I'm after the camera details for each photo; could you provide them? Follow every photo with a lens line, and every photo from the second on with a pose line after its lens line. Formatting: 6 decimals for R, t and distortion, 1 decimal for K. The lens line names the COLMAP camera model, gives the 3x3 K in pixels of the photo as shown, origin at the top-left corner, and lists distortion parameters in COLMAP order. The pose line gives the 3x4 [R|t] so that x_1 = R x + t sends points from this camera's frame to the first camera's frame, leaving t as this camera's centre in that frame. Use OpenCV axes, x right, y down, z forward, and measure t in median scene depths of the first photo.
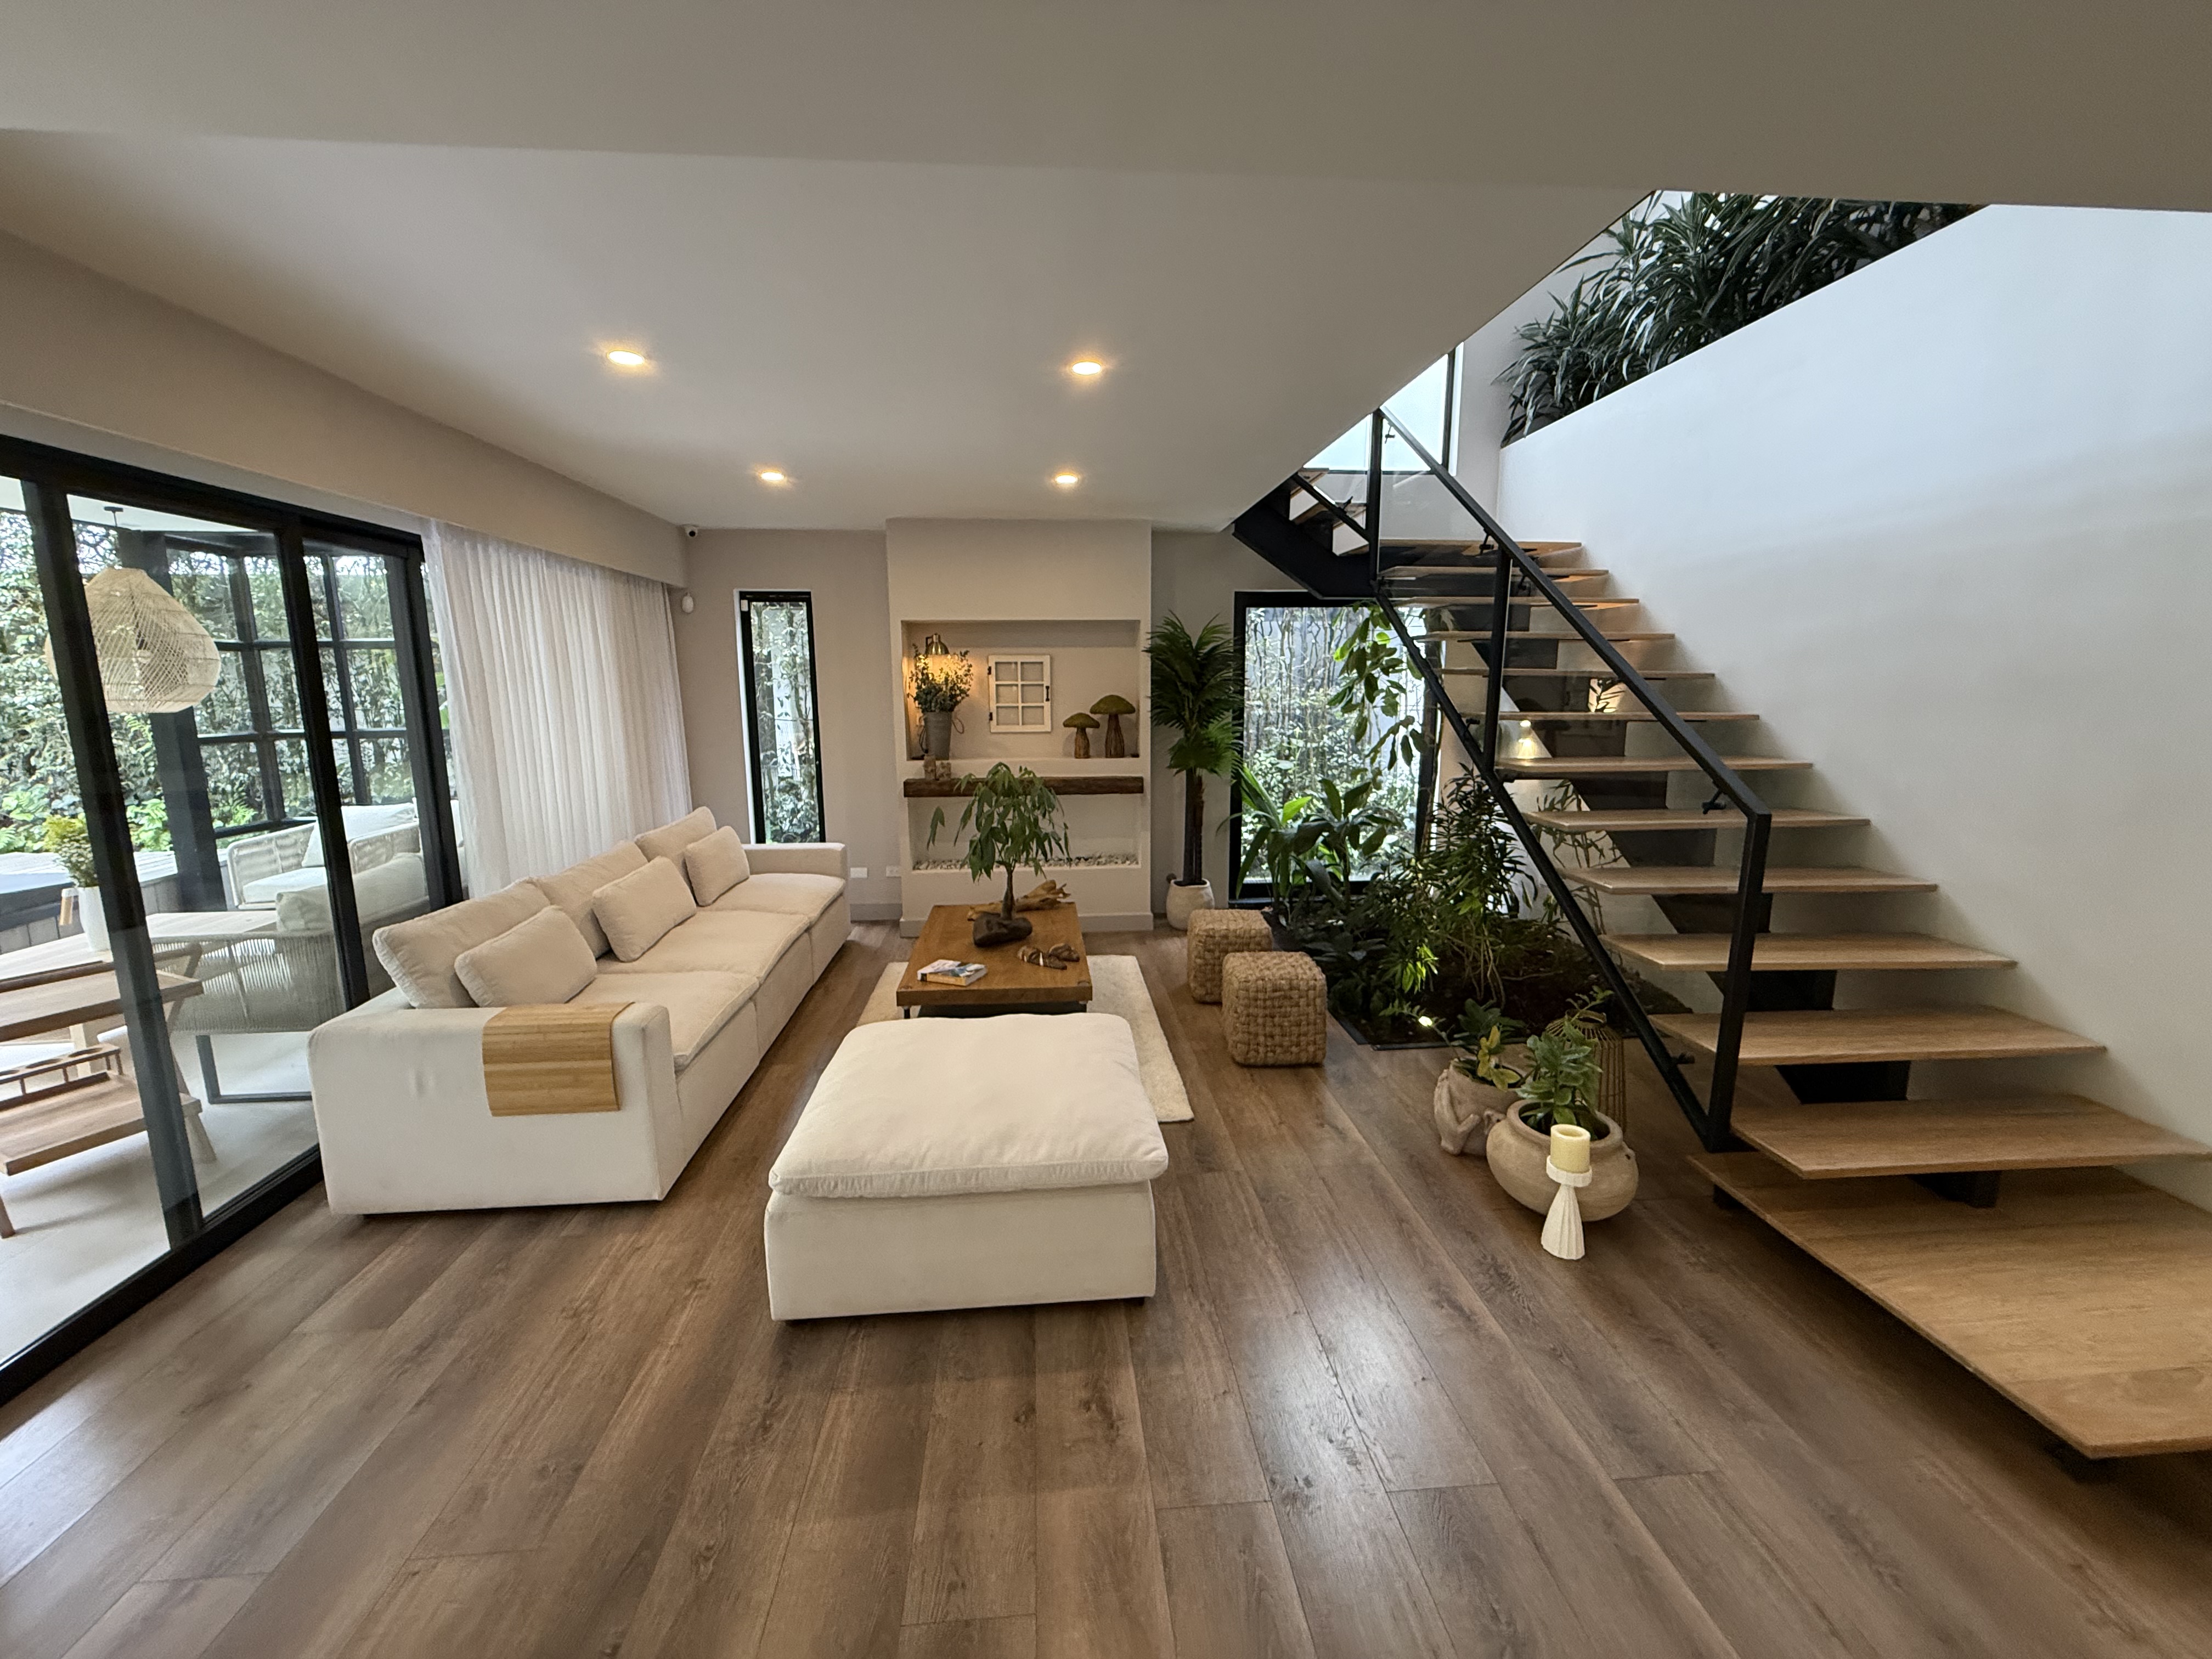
lens RADIAL K [[879.7, 0, 1104.6], [0, 879.7, 830.3], [0, 0, 1]] dist [0.001300, 0.000388]
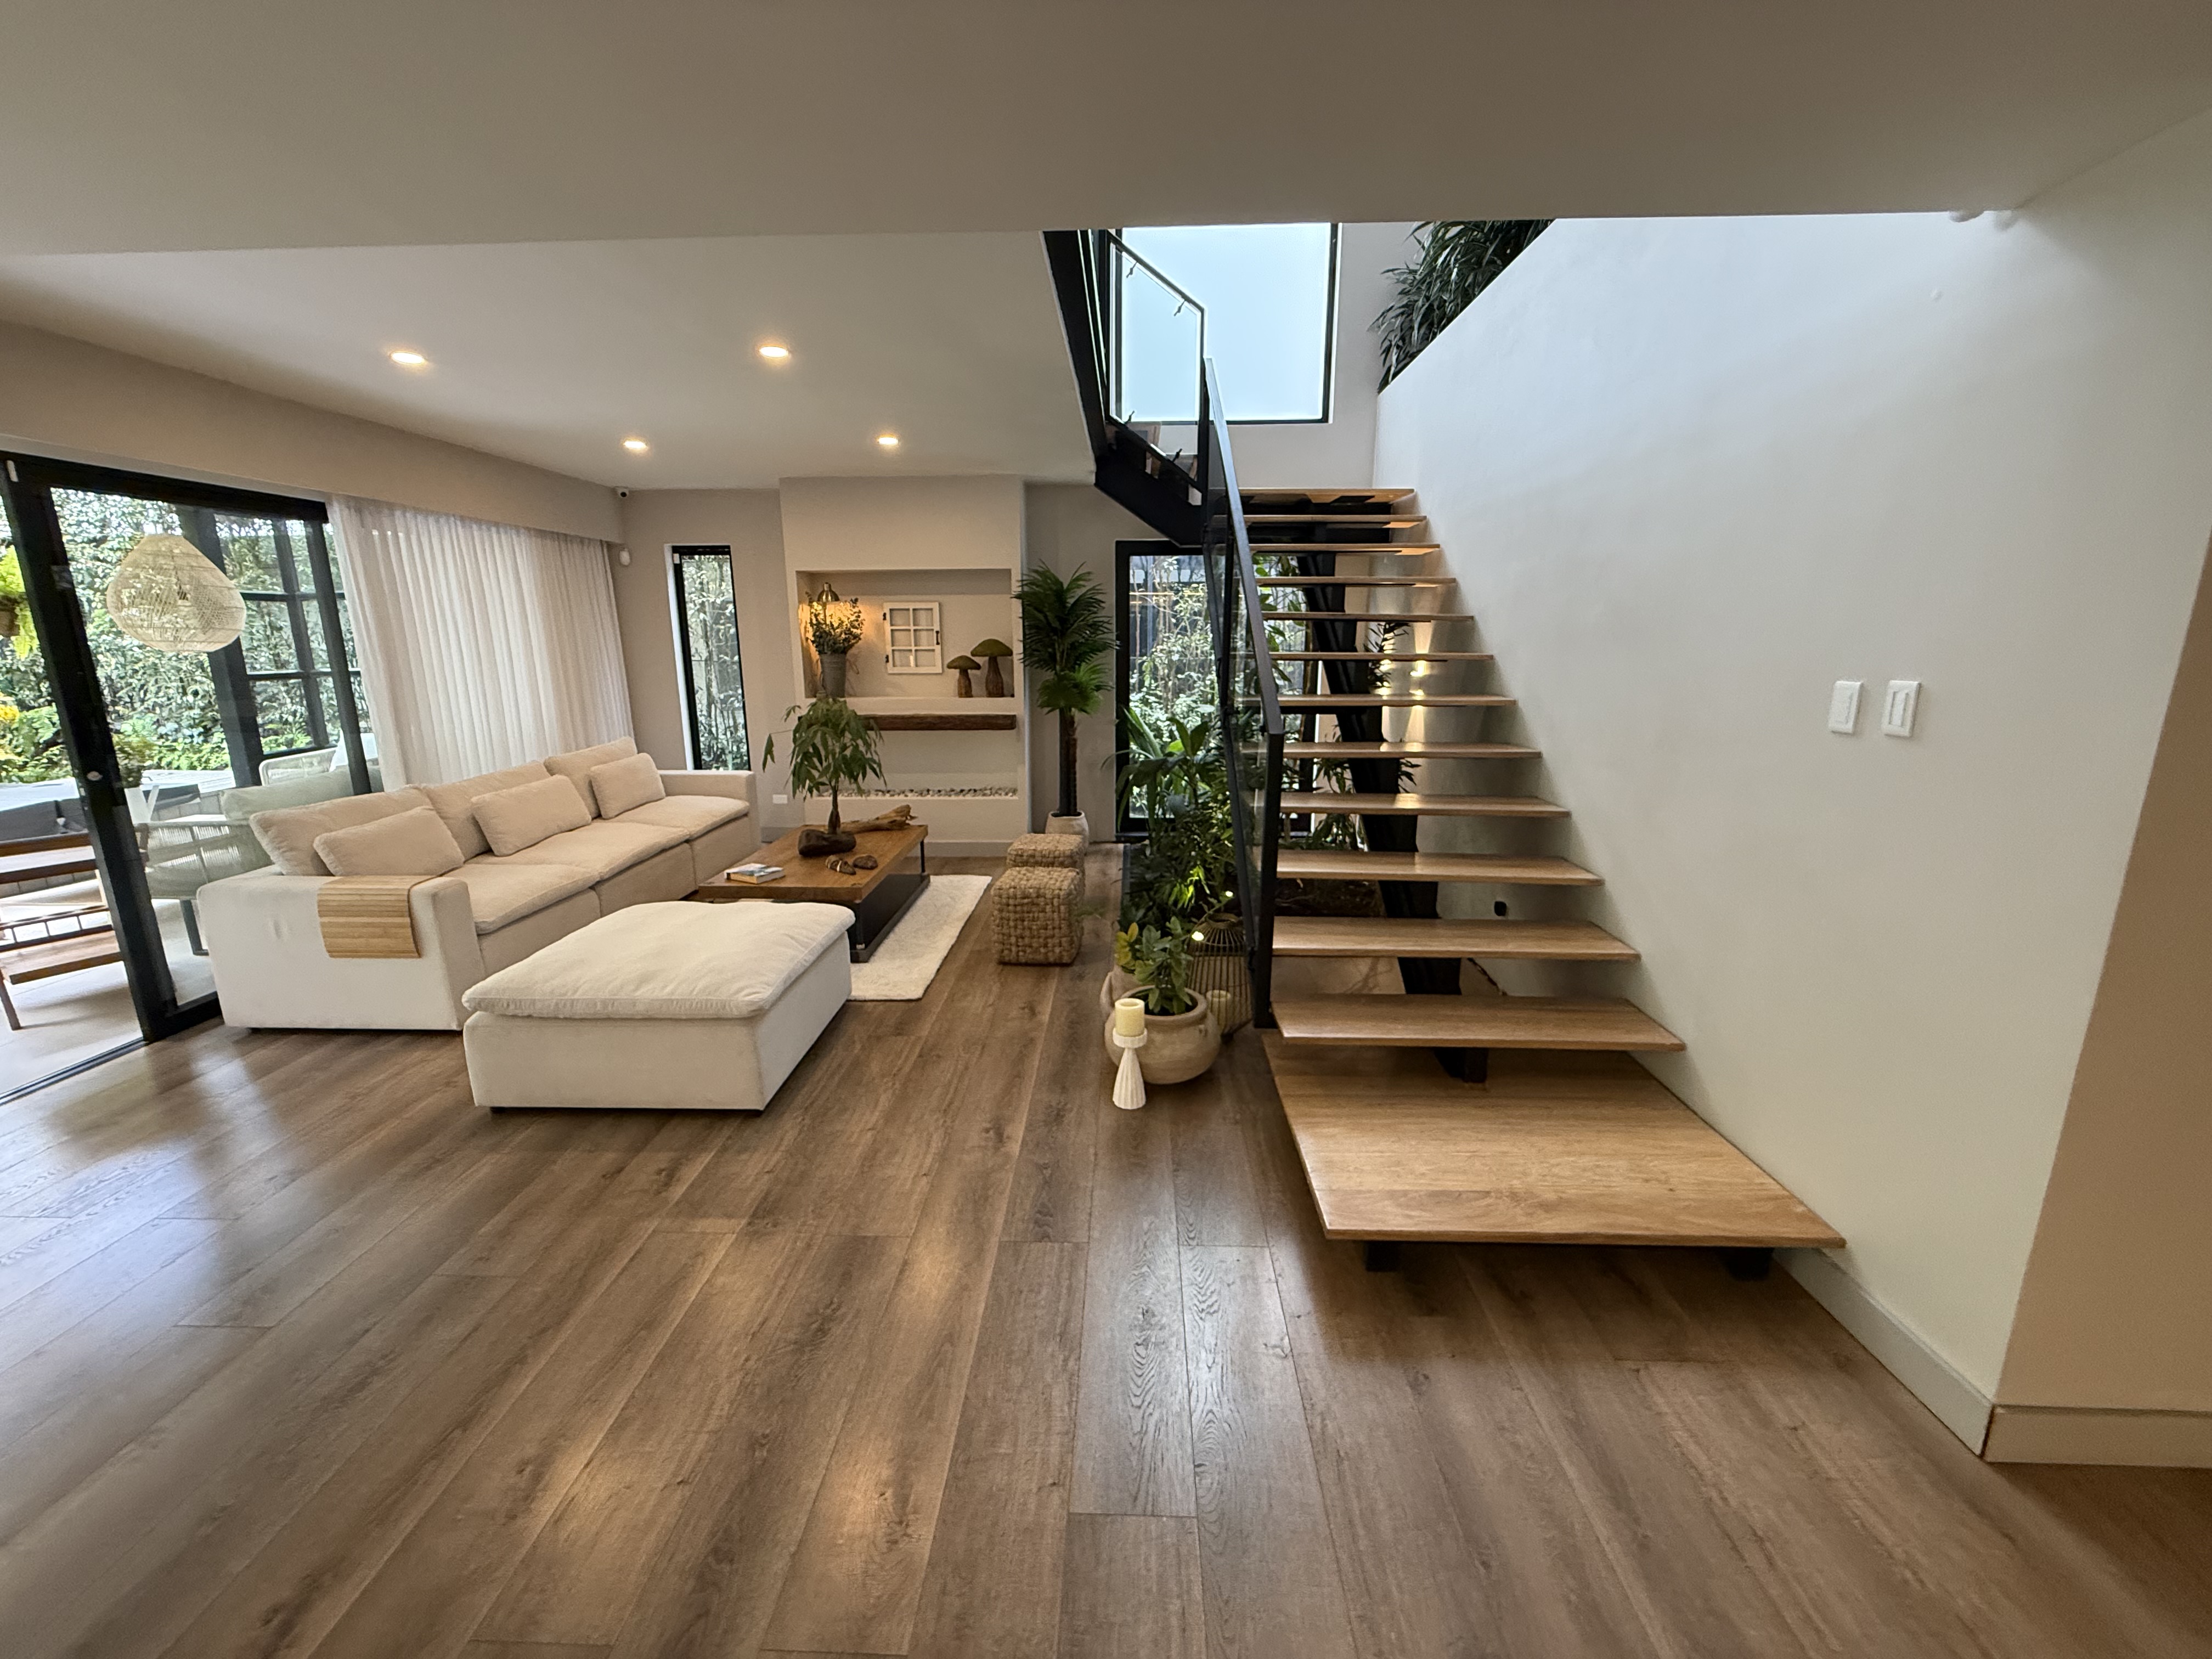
lens RADIAL K [[879.7, 0, 1107.1], [0, 879.7, 833.2], [0, 0, 1]] dist [0.001300, 0.000388]
pose [[0.993192, 0.025114, -0.113750, 0.303506], [-0.018621, 0.998155, 0.057784, 0.021747], [0.114991, -0.055273, 0.991828, -0.079972]]
